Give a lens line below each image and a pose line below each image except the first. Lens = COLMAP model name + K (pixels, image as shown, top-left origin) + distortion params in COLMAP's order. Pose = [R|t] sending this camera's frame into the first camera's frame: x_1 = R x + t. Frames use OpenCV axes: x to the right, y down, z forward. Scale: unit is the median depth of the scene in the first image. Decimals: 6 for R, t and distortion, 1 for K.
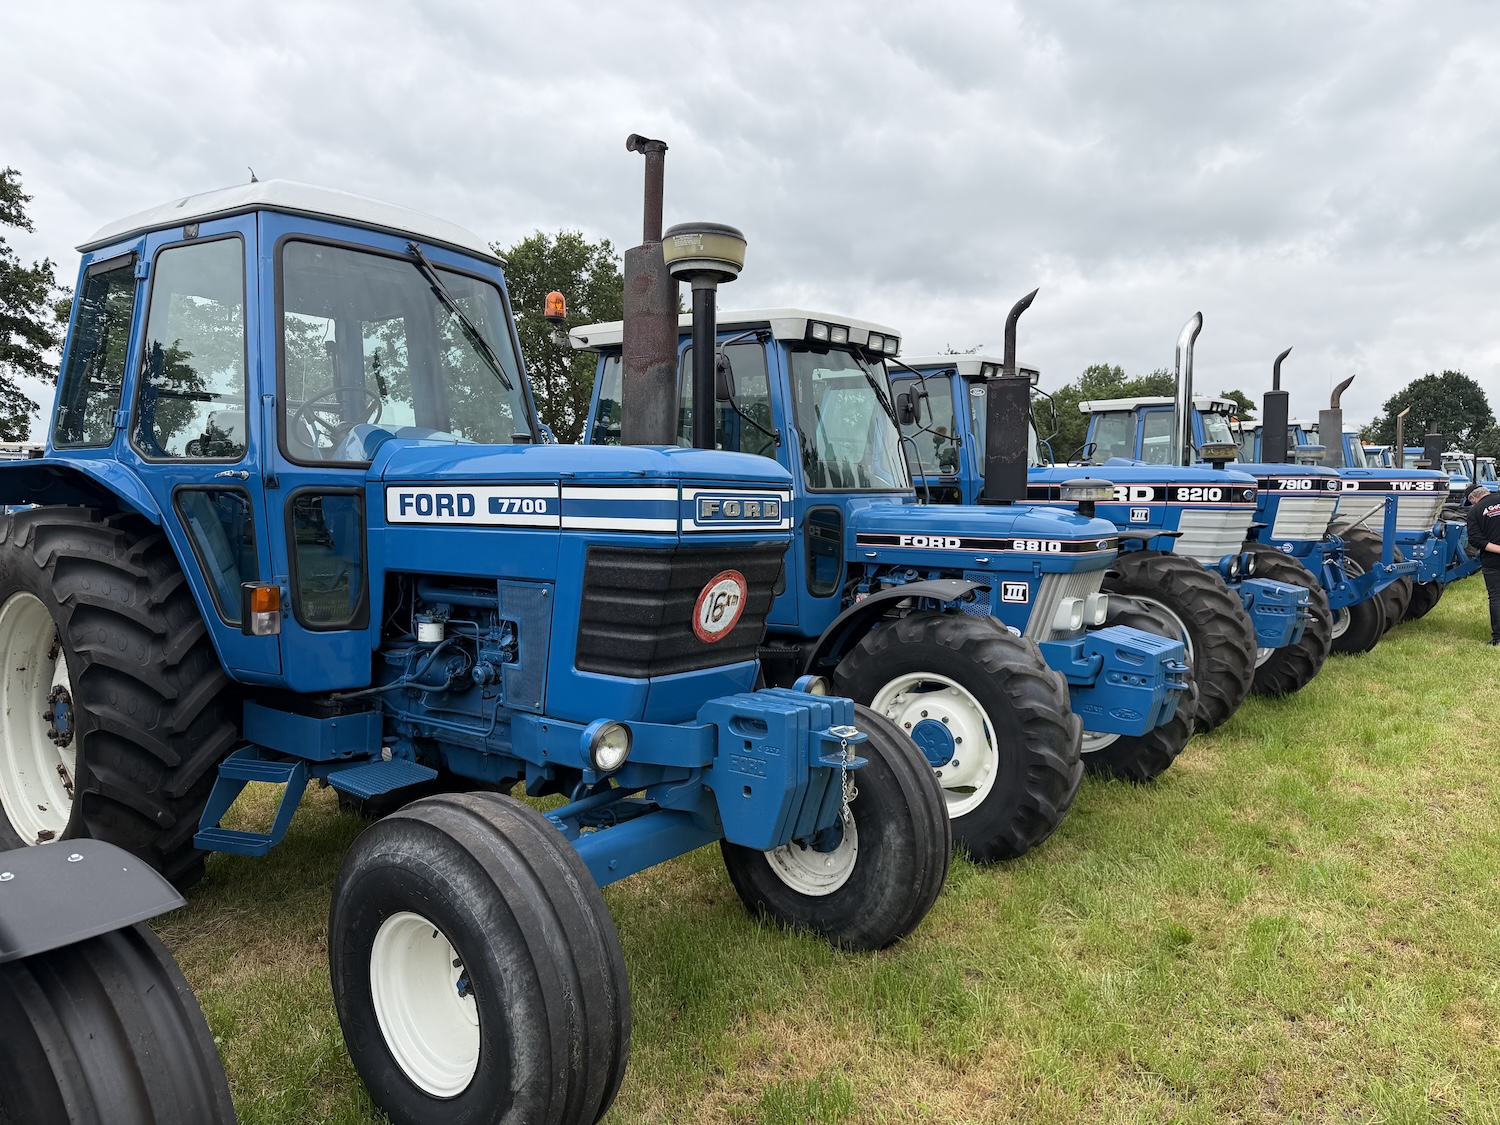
lens RADIAL K [[1089.8, 0, 747.1], [0, 1089.8, 581.2], [0, 0, 1]] dist [0.202150, -0.309649]
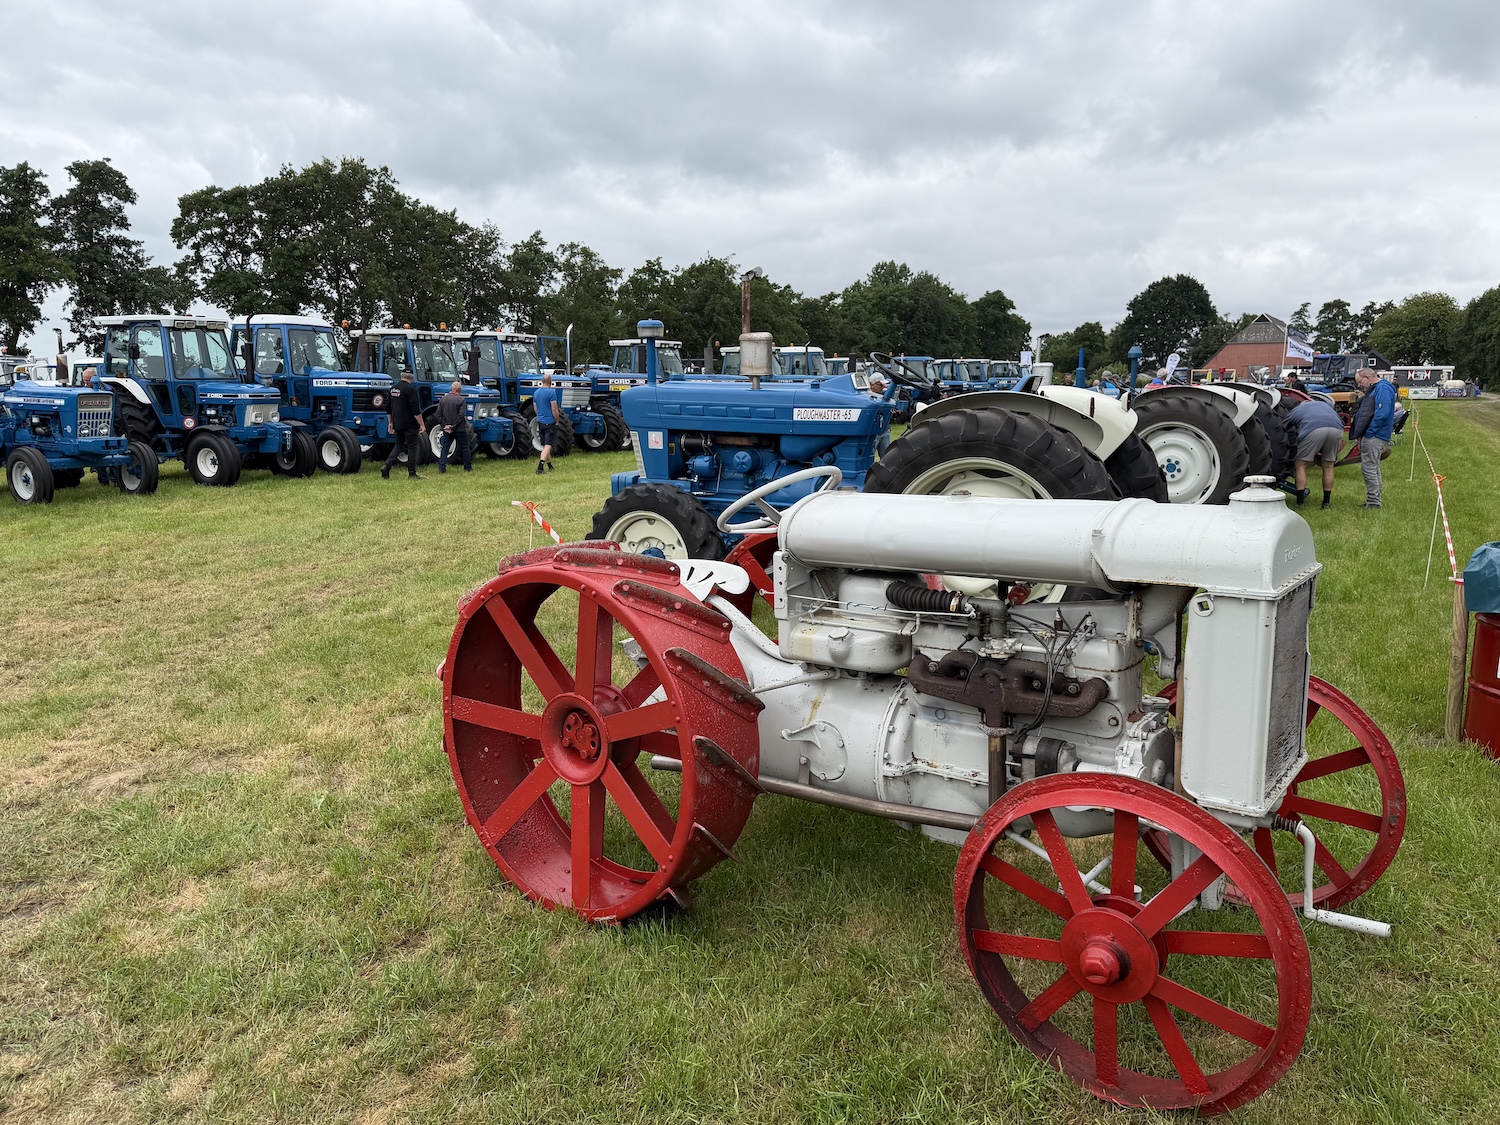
lens RADIAL K [[1124.4, 0, 742.4], [0, 1124.4, 593.4], [0, 0, 1]] dist [0.123671, -0.123990]
pose [[0.988513, -0.025992, 0.148884, 0.580906], [0.010767, 0.994709, 0.102169, 0.267144], [-0.150752, -0.099393, 0.983562, -3.239608]]
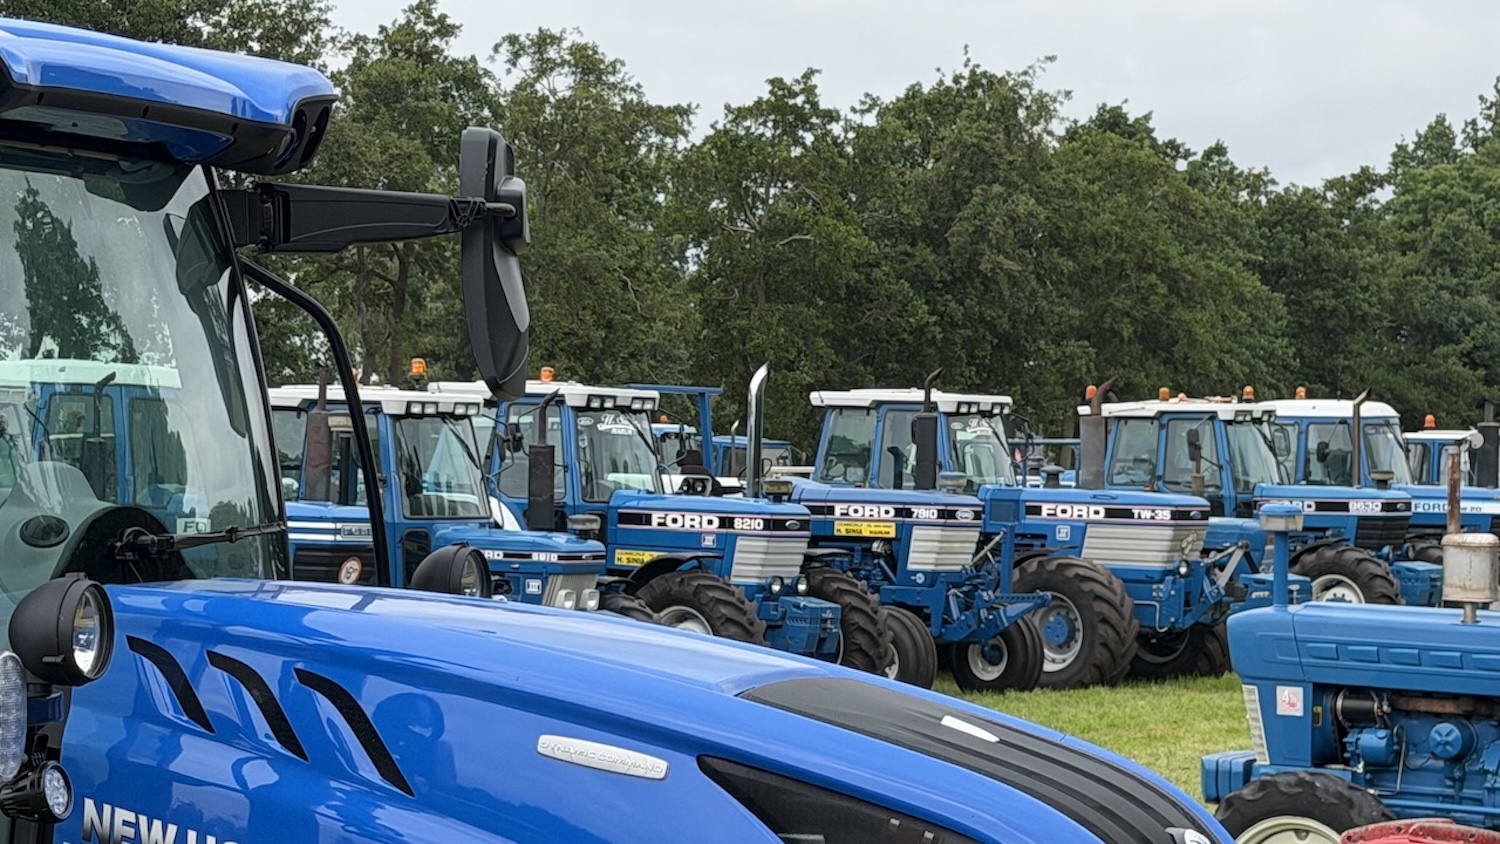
lens RADIAL K [[4197.7, 0, 750.0], [0, 4197.7, 422.0], [0, 0, 1]] dist [0.050524, 1.243792]
pose [[0.995778, 0.019078, 0.089785, 0.009148], [-0.011203, 0.996109, -0.087410, 0.290399], [-0.091103, 0.086035, 0.992118, -4.885318]]
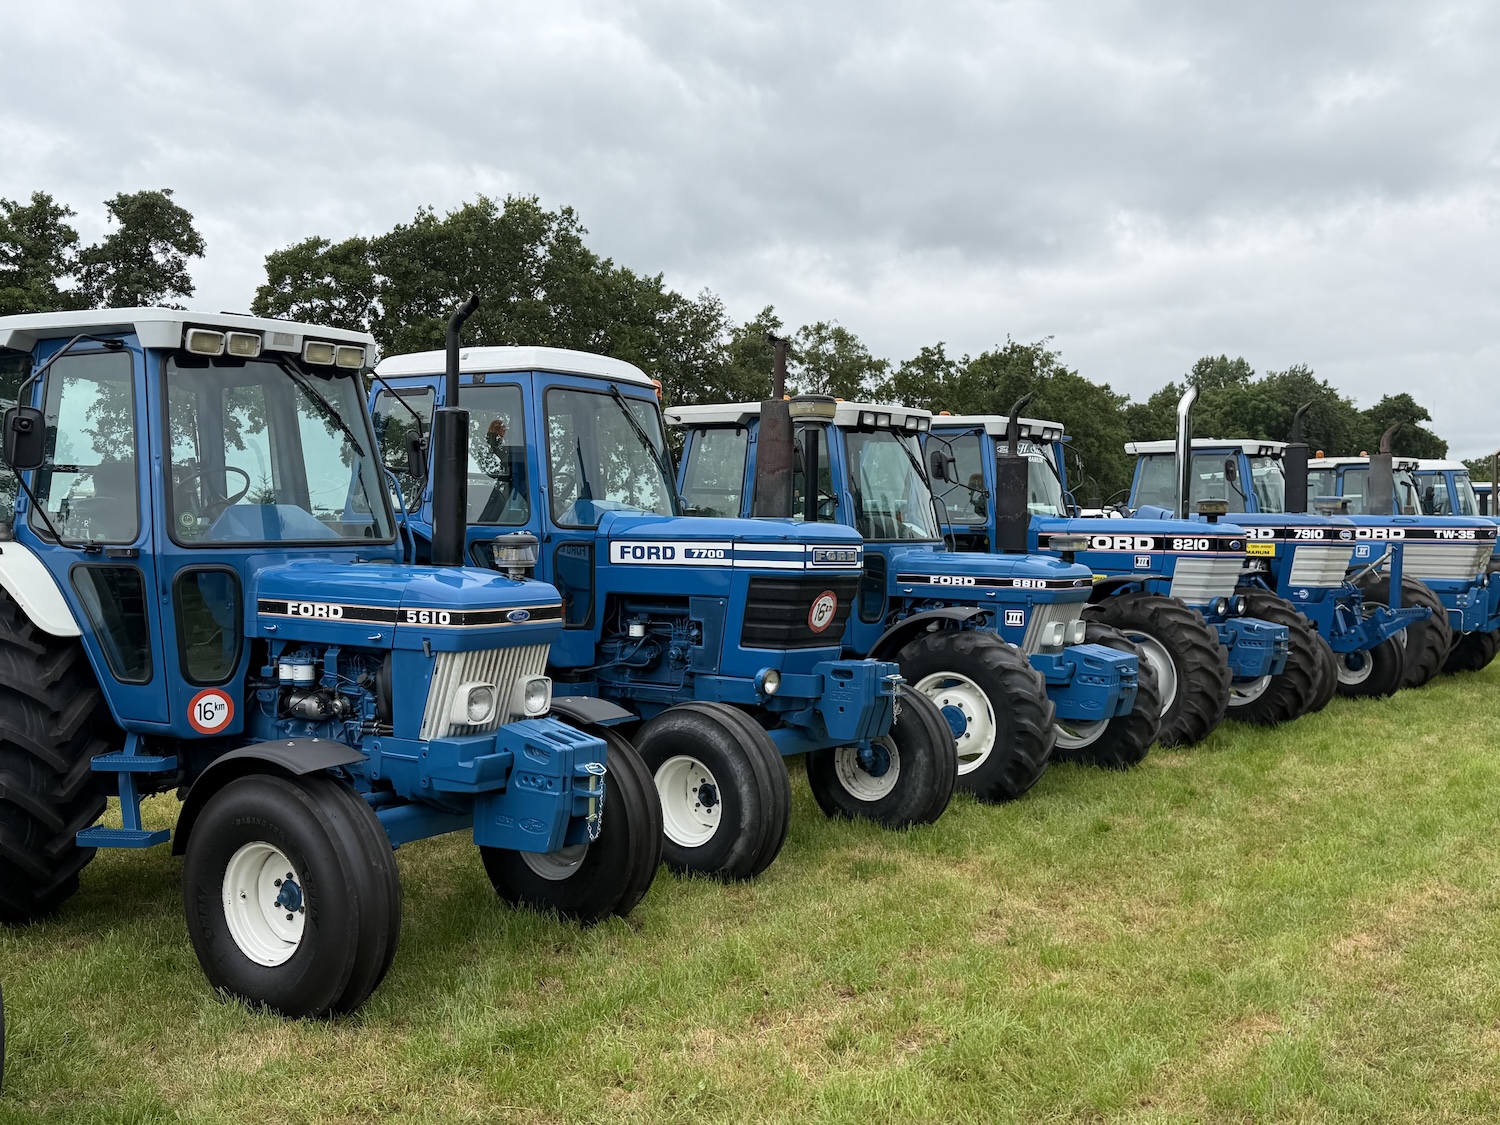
lens RADIAL K [[1506.3, 0, 748.0], [0, 1506.3, 599.5], [0, 0, 1]] dist [0.350187, -0.690138]
pose [[0.999916, 0.007310, 0.010678, -0.102221], [-0.006957, 0.999442, -0.032663, 0.049907], [-0.010911, 0.032586, 0.999409, -0.849609]]
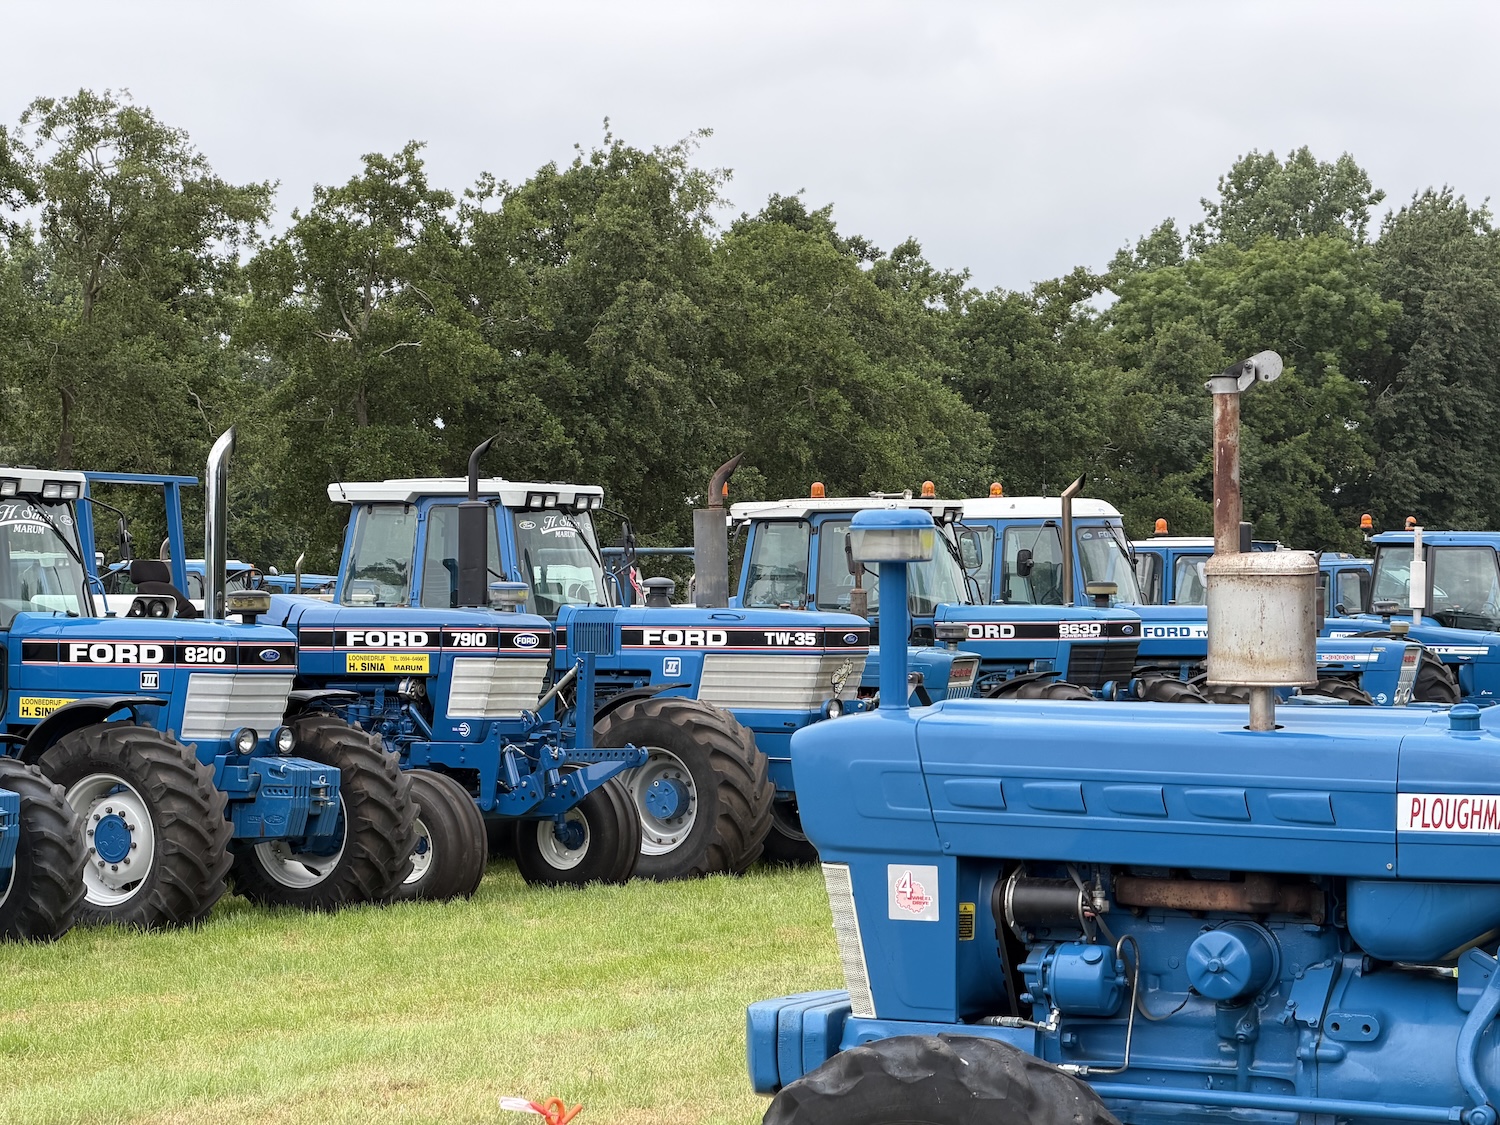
lens RADIAL K [[4677.0, 0, 750.0], [0, 4677.0, 562.5], [0, 0, 1]] dist [0.209660, 0.729817]
pose [[0.986704, 0.002011, 0.162518, 0.342326], [0.013183, 0.995638, -0.092362, 0.257897], [-0.161995, 0.093276, 0.982373, -3.552491]]
